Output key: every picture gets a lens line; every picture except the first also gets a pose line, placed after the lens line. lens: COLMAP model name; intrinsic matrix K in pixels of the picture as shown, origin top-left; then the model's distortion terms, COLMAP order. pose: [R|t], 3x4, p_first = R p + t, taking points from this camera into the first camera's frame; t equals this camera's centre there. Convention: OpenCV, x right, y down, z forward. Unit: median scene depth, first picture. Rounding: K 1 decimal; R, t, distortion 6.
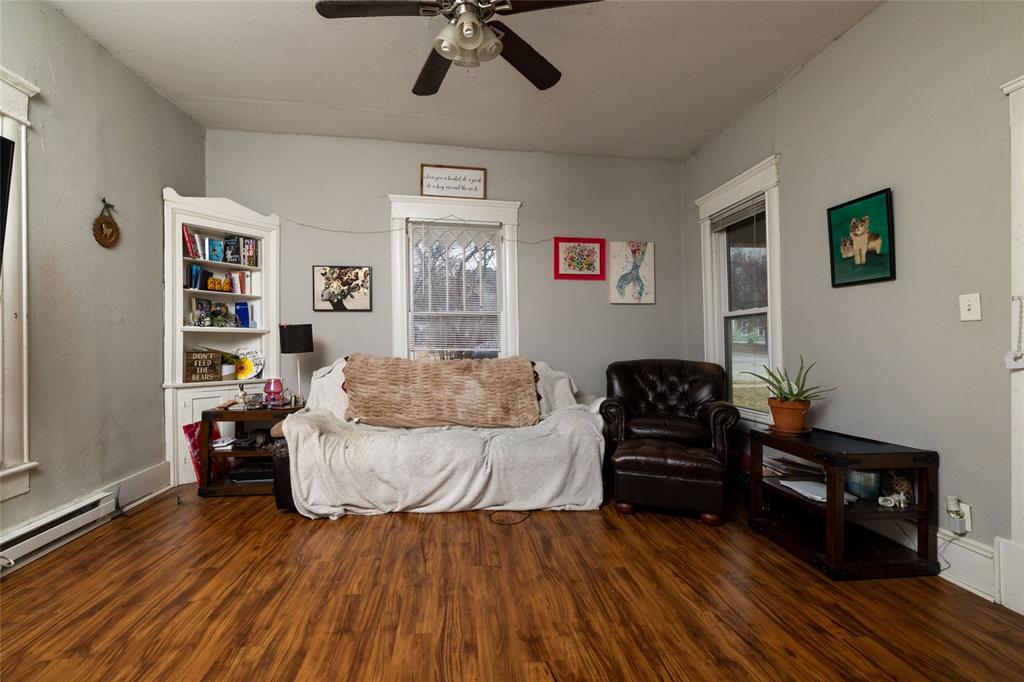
lens RADIAL K [[439.0, 0, 508.0], [0, 439.0, 340.8], [0, 0, 1]] dist [-0.000583, 0.000727]
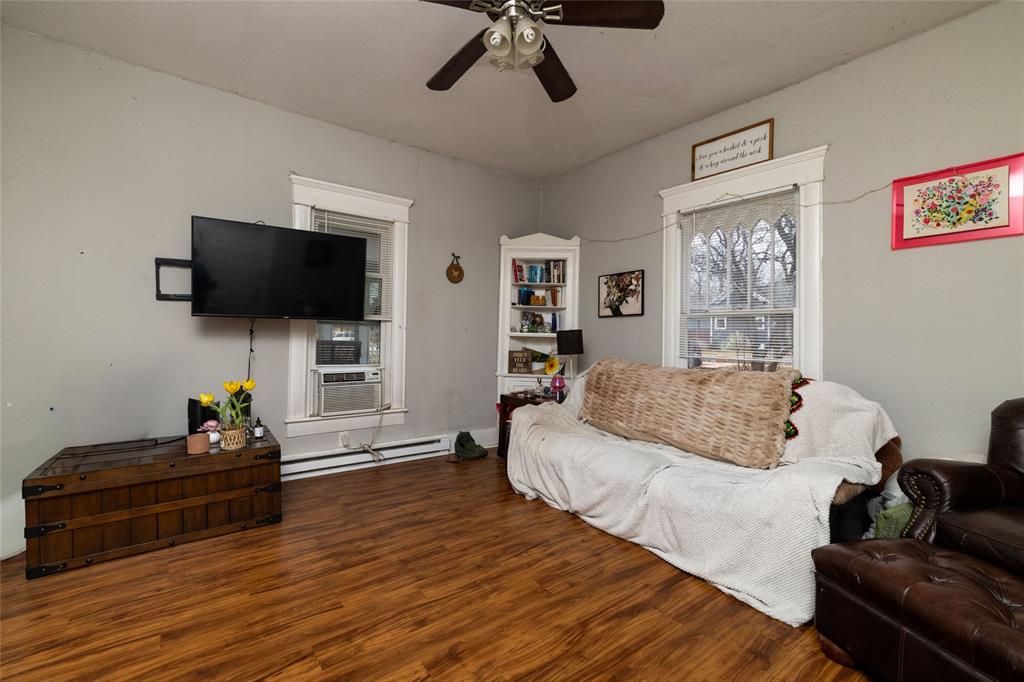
lens RADIAL K [[439.0, 0, 508.0], [0, 439.0, 340.8], [0, 0, 1]] dist [-0.000583, 0.000727]
pose [[0.503449, 0.006463, -0.864001, 0.452957], [-0.019653, 0.999799, -0.003973, -0.001341], [0.863802, 0.018980, 0.503475, 0.293818]]
